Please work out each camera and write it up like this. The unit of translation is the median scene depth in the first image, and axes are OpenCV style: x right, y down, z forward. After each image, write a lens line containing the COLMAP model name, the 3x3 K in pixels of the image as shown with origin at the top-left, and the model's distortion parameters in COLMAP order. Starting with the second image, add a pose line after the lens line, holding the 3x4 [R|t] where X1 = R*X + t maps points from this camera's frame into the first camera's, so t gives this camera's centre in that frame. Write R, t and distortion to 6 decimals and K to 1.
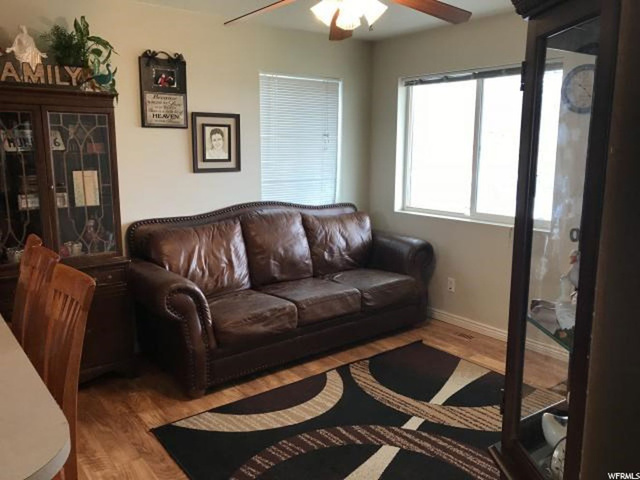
lens RADIAL K [[522.5, 0, 319.8], [0, 522.5, 249.4], [0, 0, 1]] dist [0.003361, -0.008567]
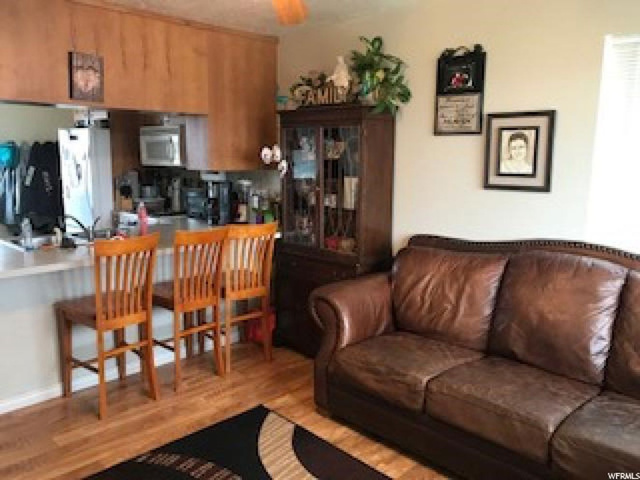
lens RADIAL K [[534.9, 0, 320.0], [0, 534.9, 240.0], [0, 0, 1]] dist [0.002529, -0.000147]
pose [[0.096014, 0.164507, -0.981692, 0.571333], [-0.194445, 0.970347, 0.143588, -0.142974], [0.976203, 0.177099, 0.125154, 0.683168]]
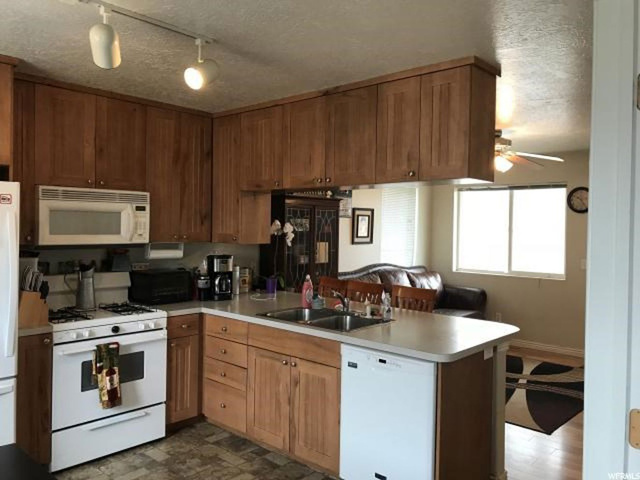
lens RADIAL K [[522.5, 0, 319.8], [0, 522.5, 249.4], [0, 0, 1]] dist [0.003361, -0.008567]
pose [[0.988676, 0.005855, 0.149955, -0.592610], [0.015911, 0.989517, -0.143539, 0.096900], [-0.149223, 0.144299, 0.978218, -0.550315]]
